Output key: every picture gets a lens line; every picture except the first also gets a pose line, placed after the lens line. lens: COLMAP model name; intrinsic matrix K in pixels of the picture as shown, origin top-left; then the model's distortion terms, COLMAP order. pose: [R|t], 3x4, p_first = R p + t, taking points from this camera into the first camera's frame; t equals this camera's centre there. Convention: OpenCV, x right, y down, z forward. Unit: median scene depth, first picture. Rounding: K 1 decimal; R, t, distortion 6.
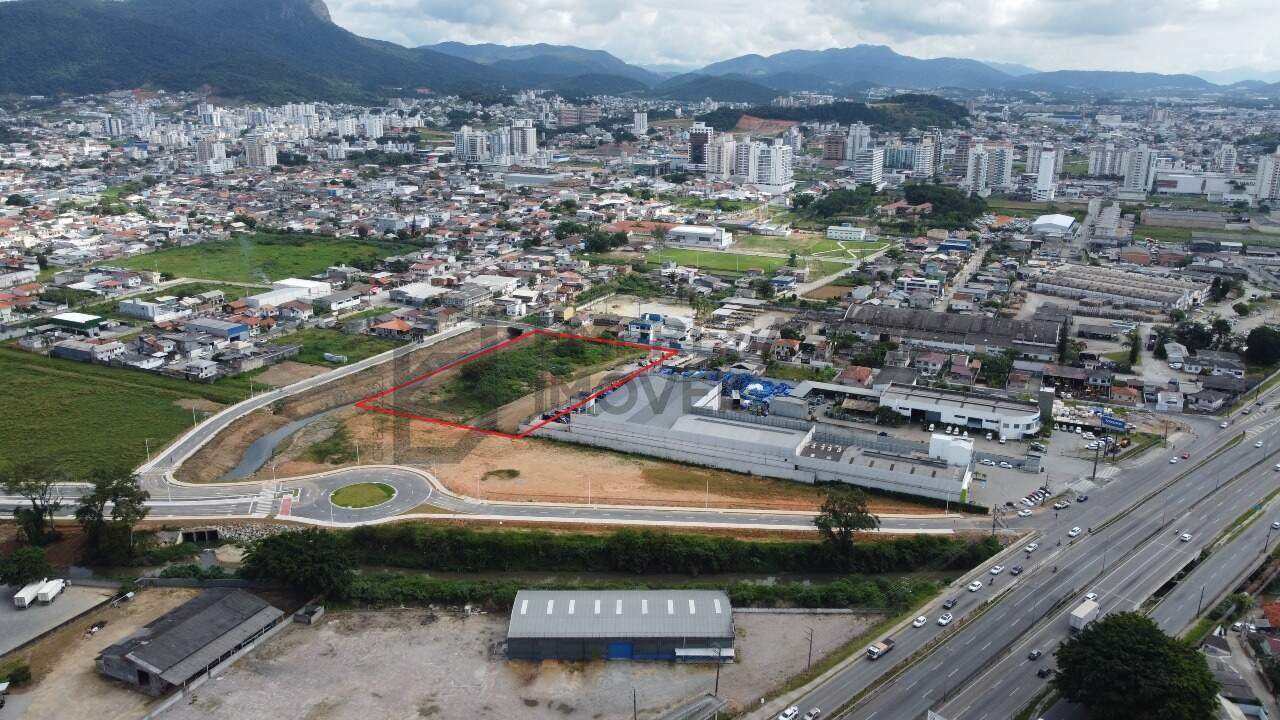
lens RADIAL K [[973.1, 0, 640.0], [0, 973.1, 360.0], [0, 0, 1]] dist [-0.008167, 0.006637]
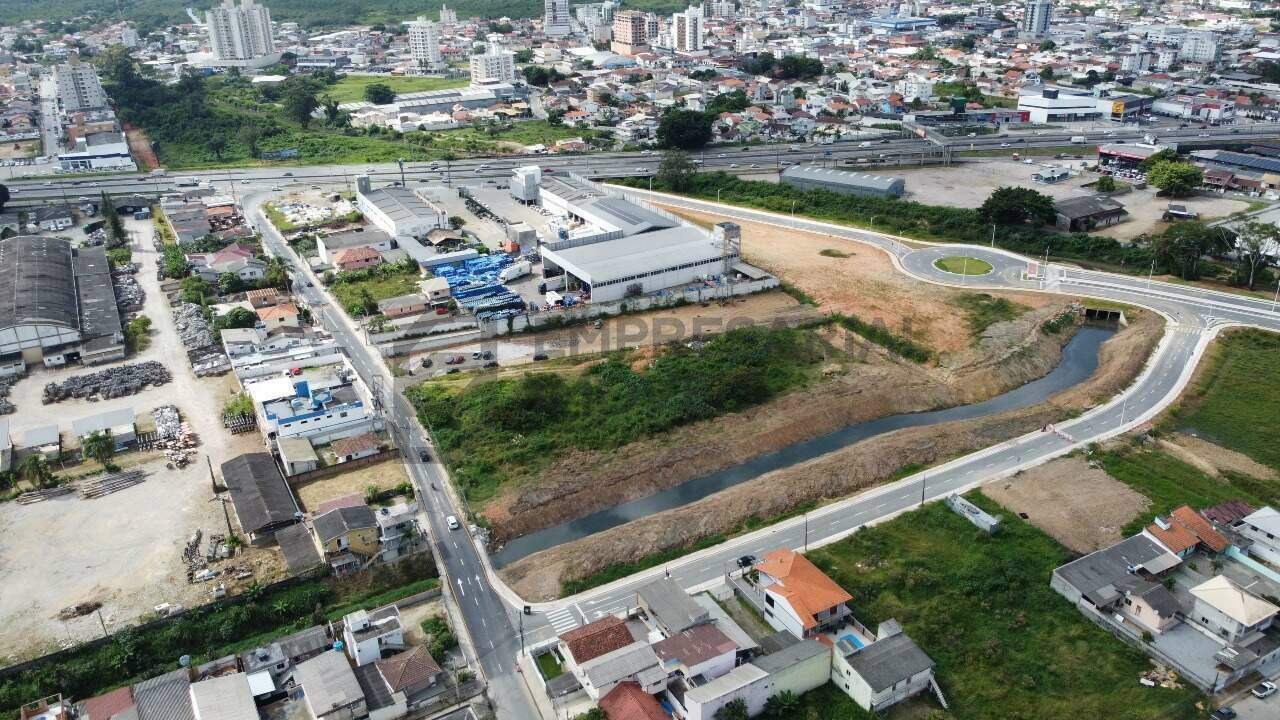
lens RADIAL K [[971.1, 0, 640.0], [0, 971.1, 360.0], [0, 0, 1]] dist [-0.002624, 0.001870]
pose [[-0.811375, -0.232138, 0.536453, -0.337192], [0.177238, 0.776846, 0.604232, -0.287063], [-0.557007, 0.585339, -0.589170, 1.070042]]
